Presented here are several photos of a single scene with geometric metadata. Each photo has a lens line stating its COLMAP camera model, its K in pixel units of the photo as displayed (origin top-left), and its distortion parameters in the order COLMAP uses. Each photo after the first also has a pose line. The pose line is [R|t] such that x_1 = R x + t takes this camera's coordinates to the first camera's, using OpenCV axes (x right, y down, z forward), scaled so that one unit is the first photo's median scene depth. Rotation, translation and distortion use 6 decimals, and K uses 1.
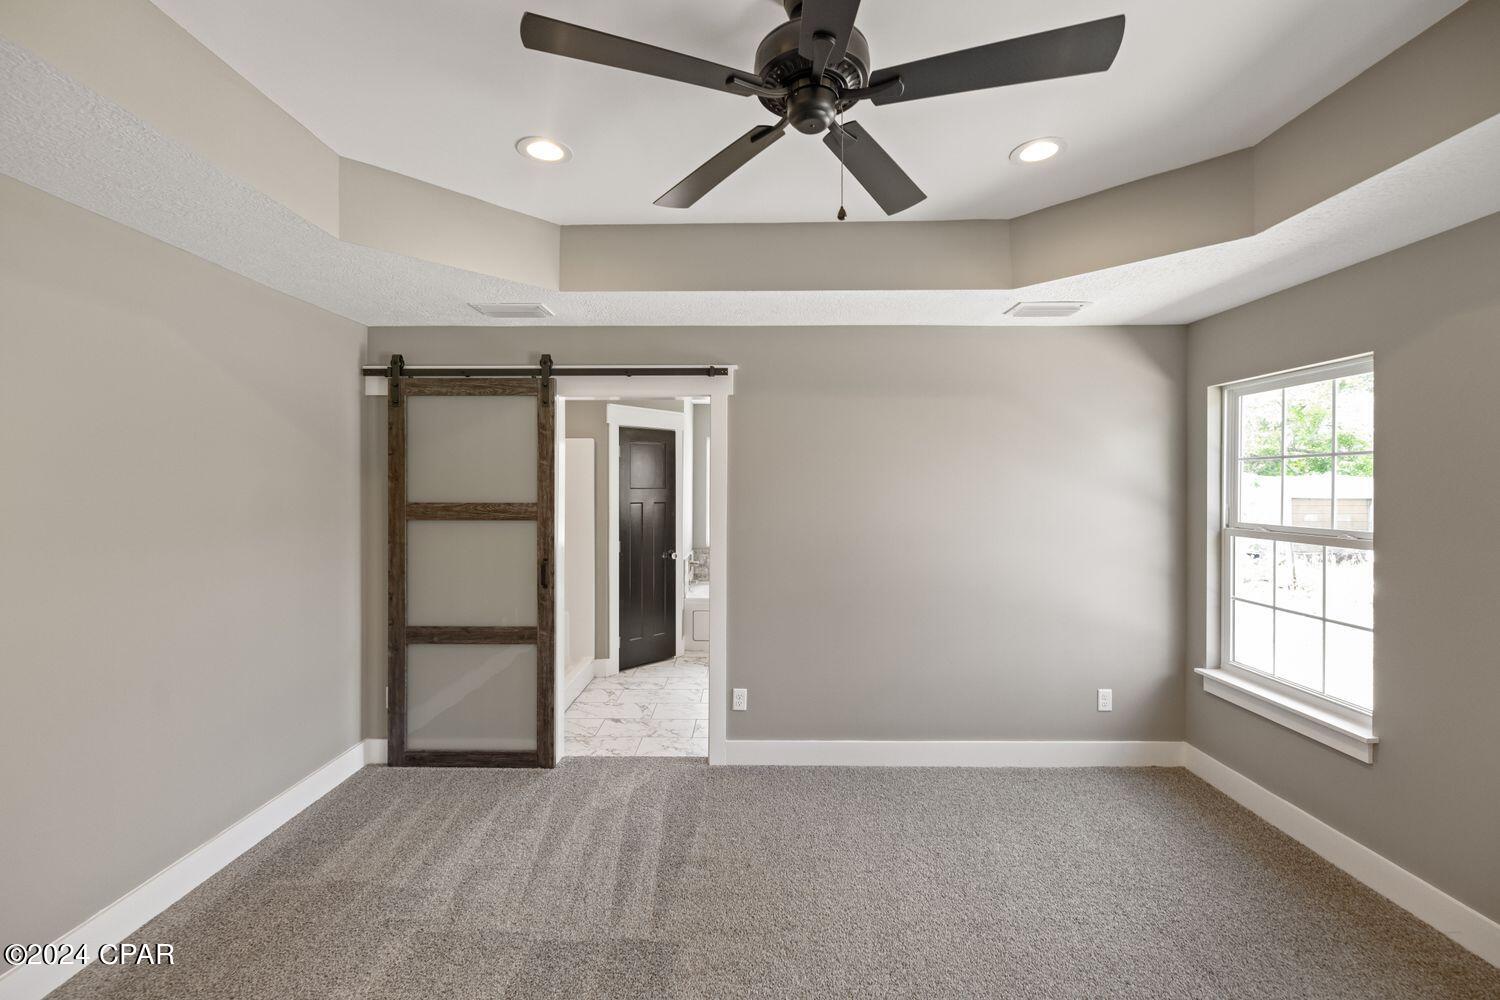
lens RADIAL K [[631.2, 0, 739.8], [0, 631.2, 493.8], [0, 0, 1]] dist [0.000014, -0.000254]
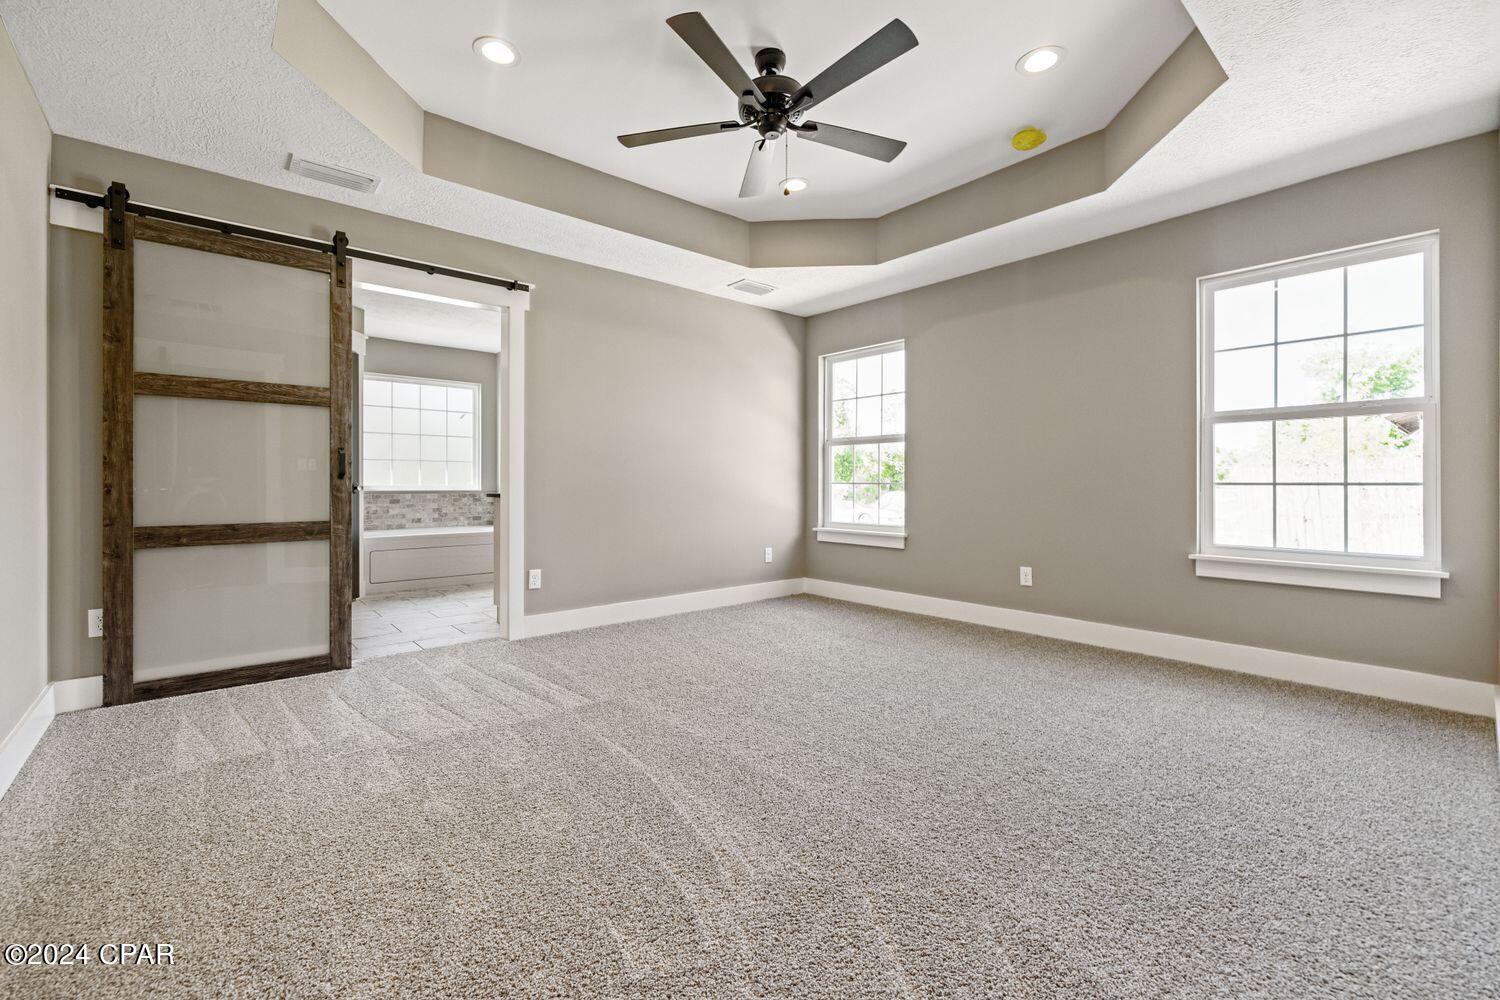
lens RADIAL K [[631.2, 0, 739.8], [0, 631.2, 493.8], [0, 0, 1]] dist [0.000014, -0.000254]
pose [[0.755972, -0.010170, 0.654525, -0.476508], [0.004874, 0.999939, 0.009908, 0.165299], [-0.654585, -0.004300, 0.755976, -0.108669]]
